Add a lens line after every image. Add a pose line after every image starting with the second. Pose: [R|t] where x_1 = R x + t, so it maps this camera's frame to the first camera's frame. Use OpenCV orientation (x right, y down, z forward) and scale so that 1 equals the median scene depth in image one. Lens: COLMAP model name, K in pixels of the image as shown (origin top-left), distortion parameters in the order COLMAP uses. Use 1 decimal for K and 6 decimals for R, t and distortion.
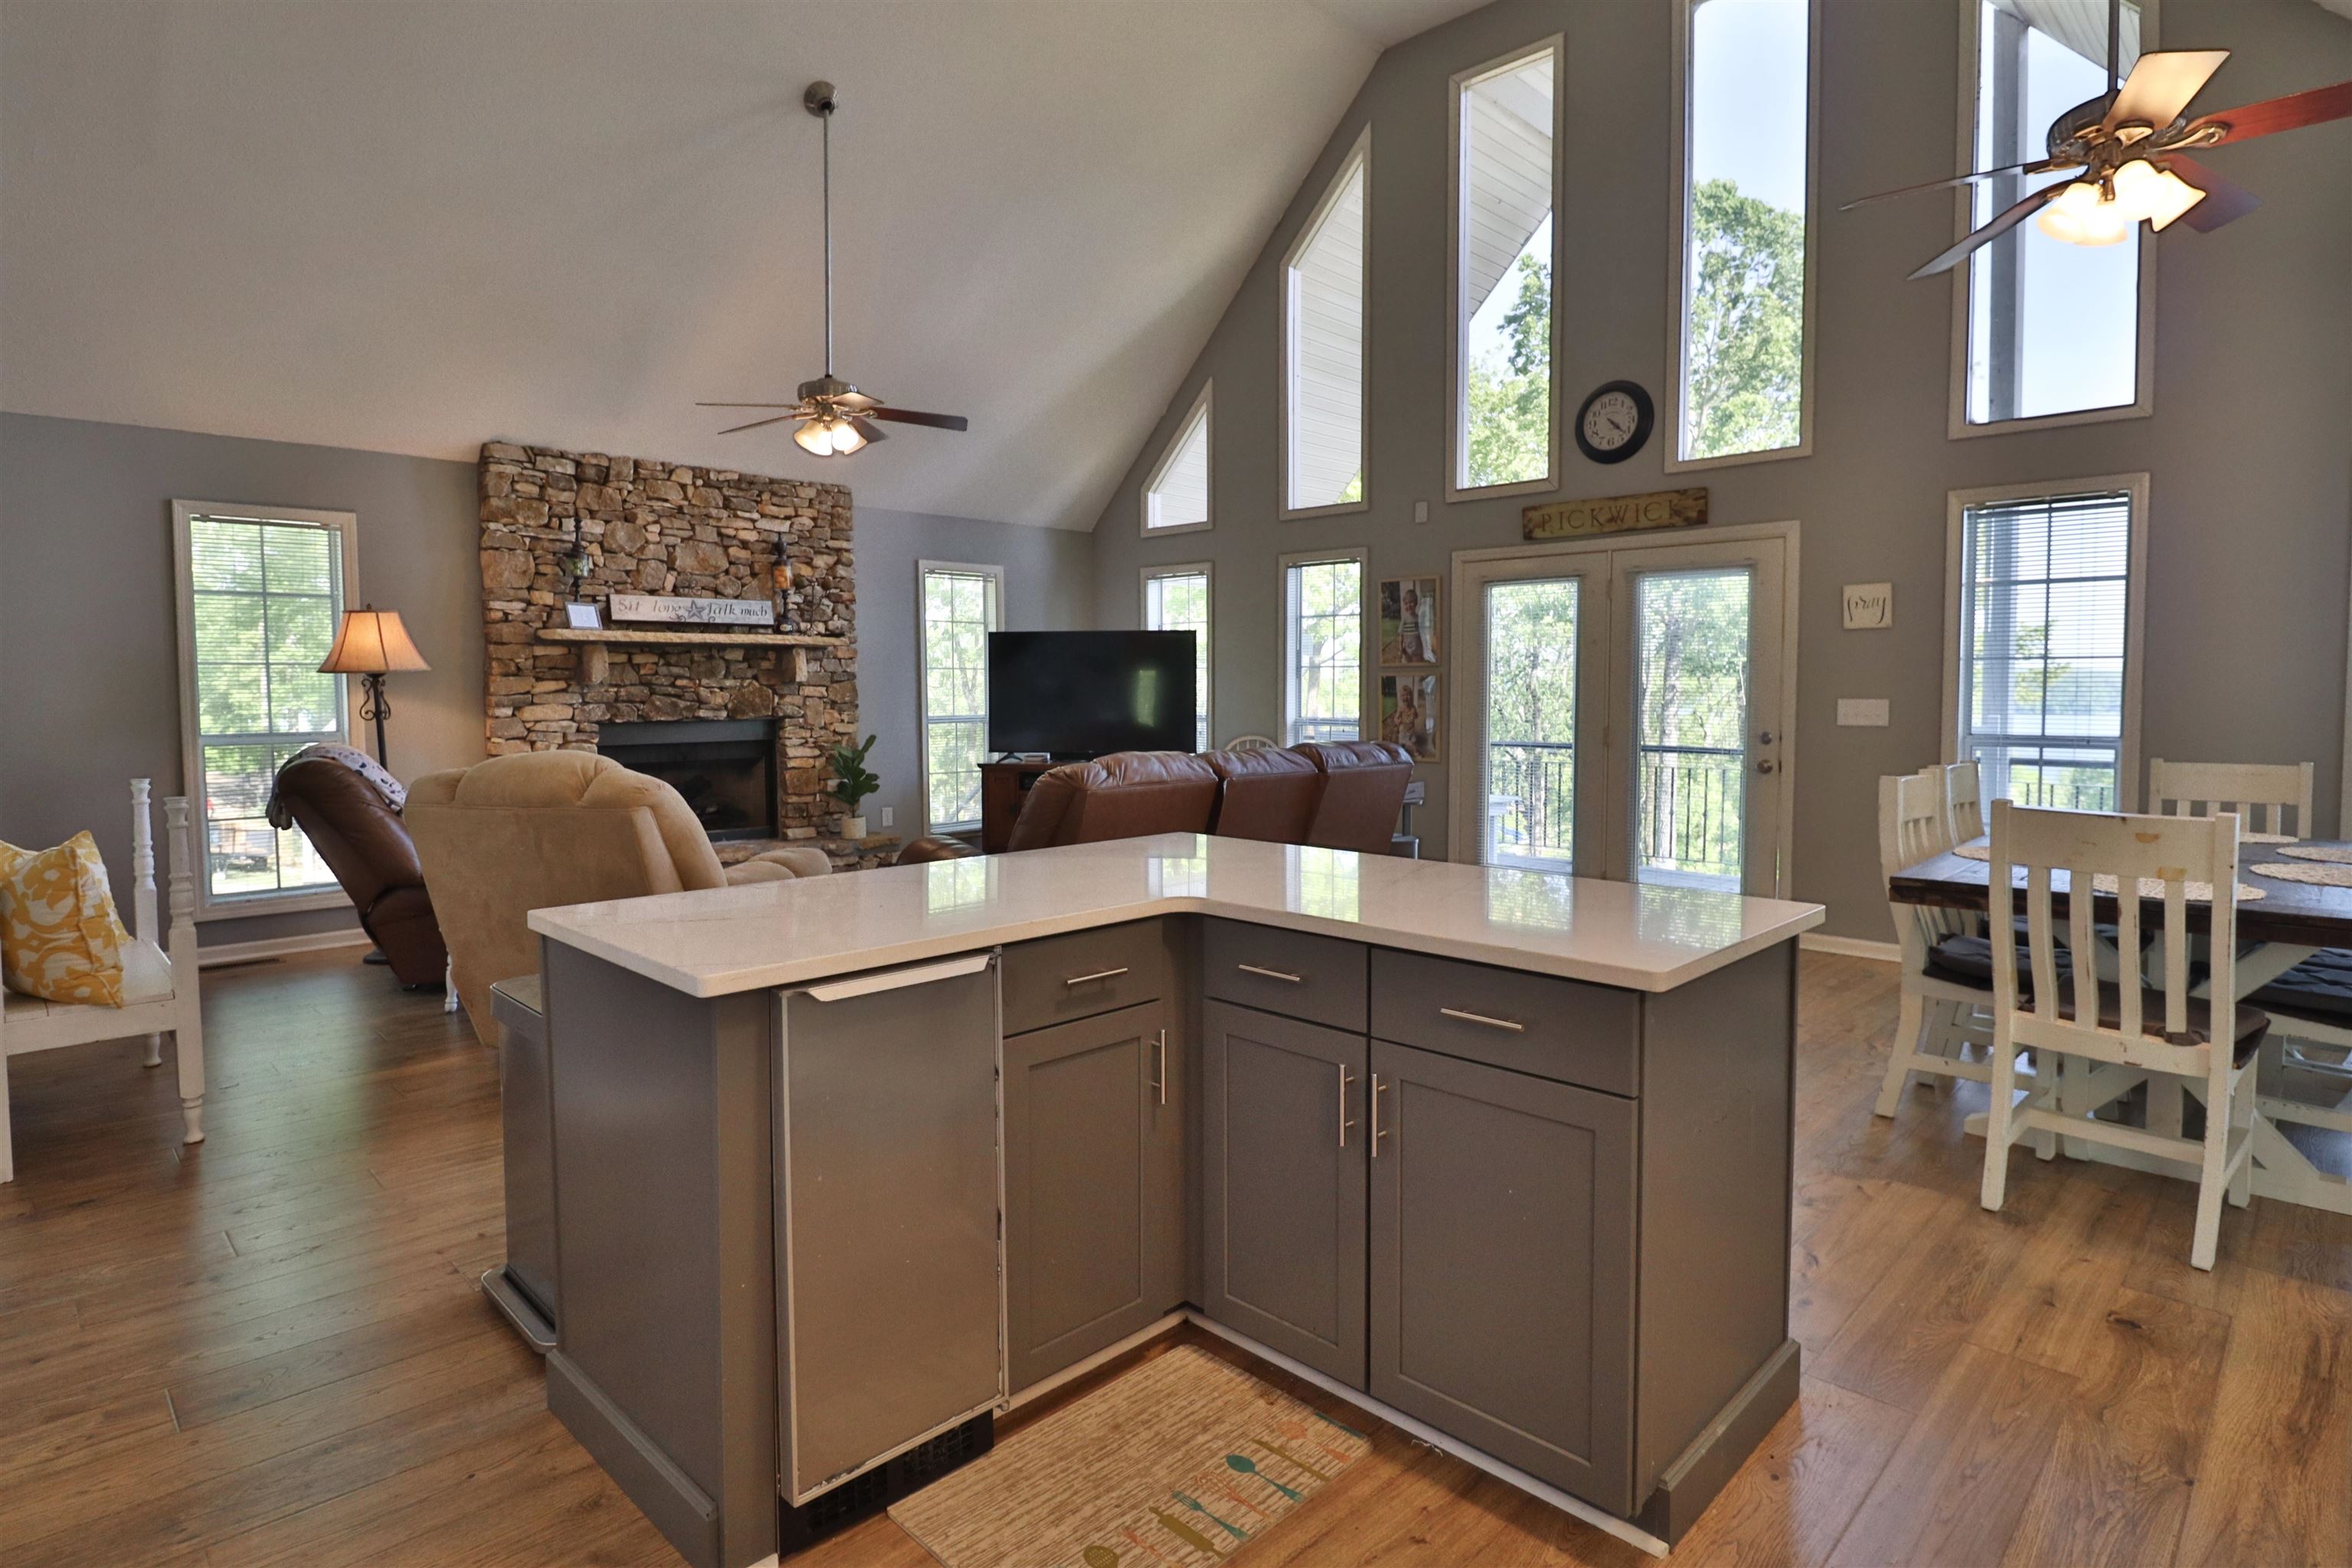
lens RADIAL K [[1213.2, 0, 1188.8], [0, 1213.2, 749.1], [0, 0, 1]] dist [-0.001230, -0.012998]
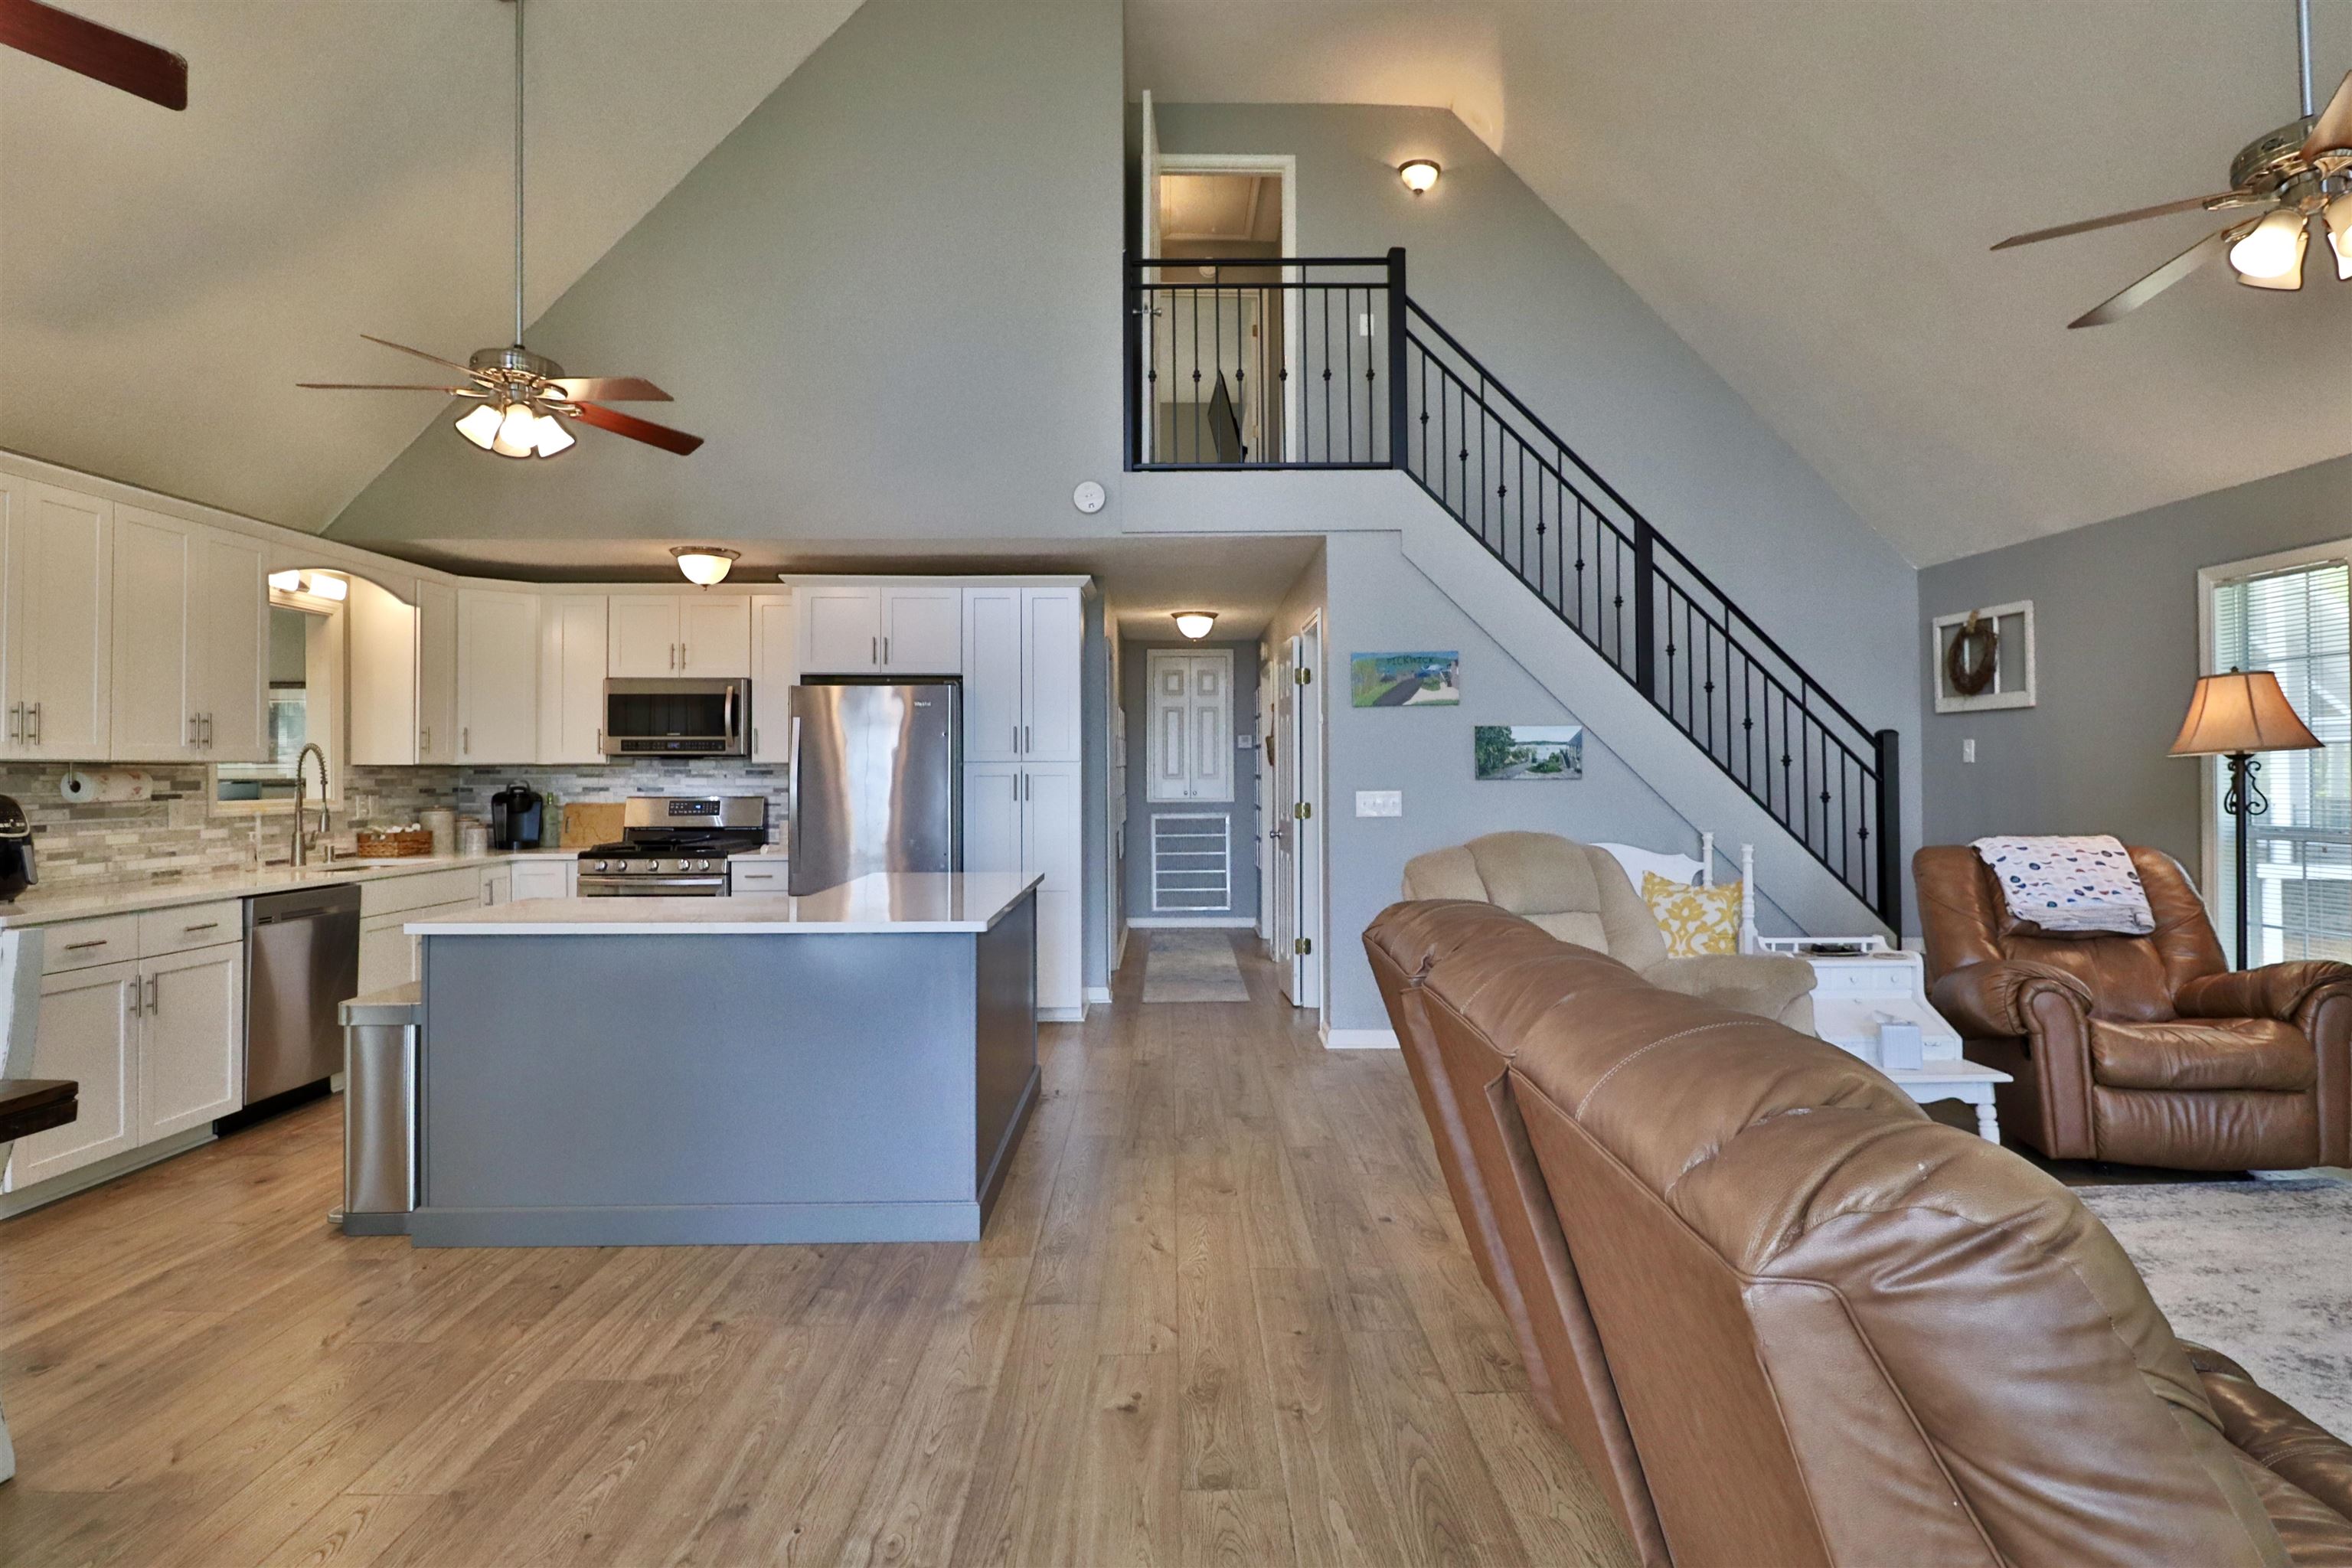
lens RADIAL K [[1213.2, 0, 1200.6], [0, 1213.2, 755.5], [0, 0, 1]] dist [-0.001230, -0.012998]
pose [[-0.696016, -0.004337, -0.718013, 0.298925], [-0.031153, 0.999223, 0.024163, -0.051280], [0.717350, 0.039186, -0.695610, 0.905000]]
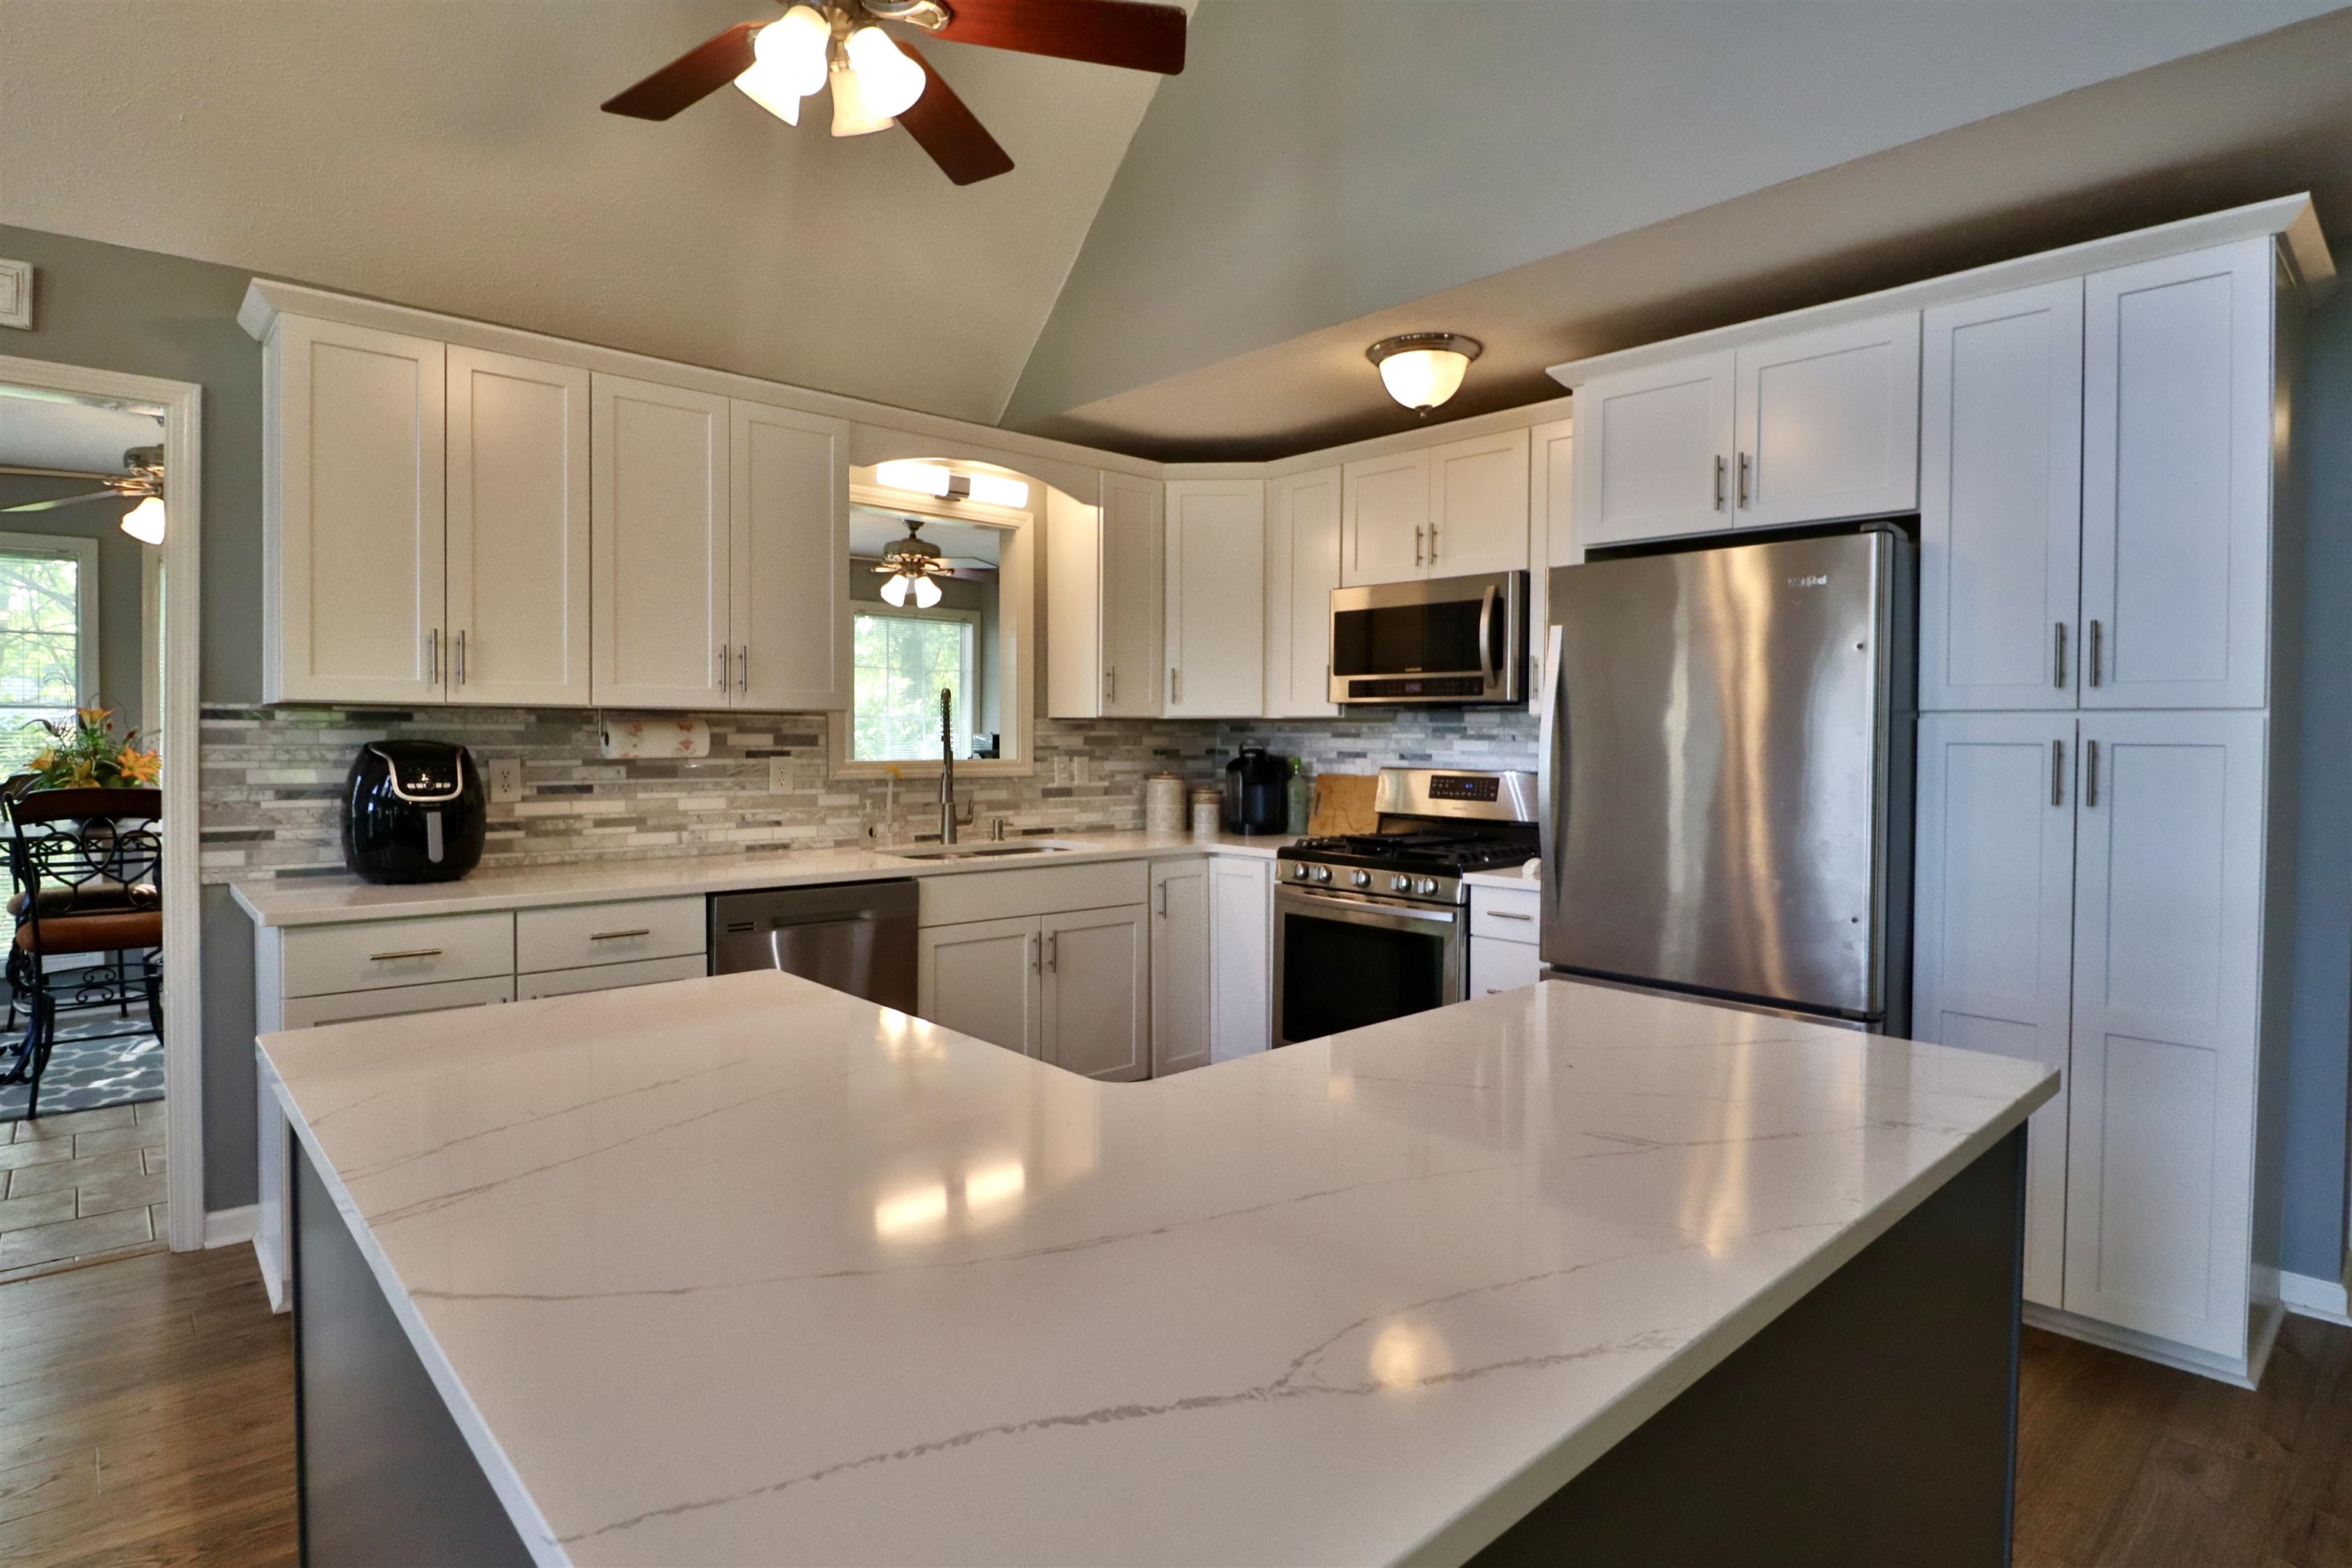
lens RADIAL K [[1213.2, 0, 1194.3], [0, 1213.2, 756.8], [0, 0, 1]] dist [-0.001230, -0.012998]
pose [[-0.998630, -0.006700, 0.051894, -0.026246], [-0.003124, 0.997634, 0.068681, -0.029516], [-0.052231, 0.068424, -0.996288, 0.539948]]
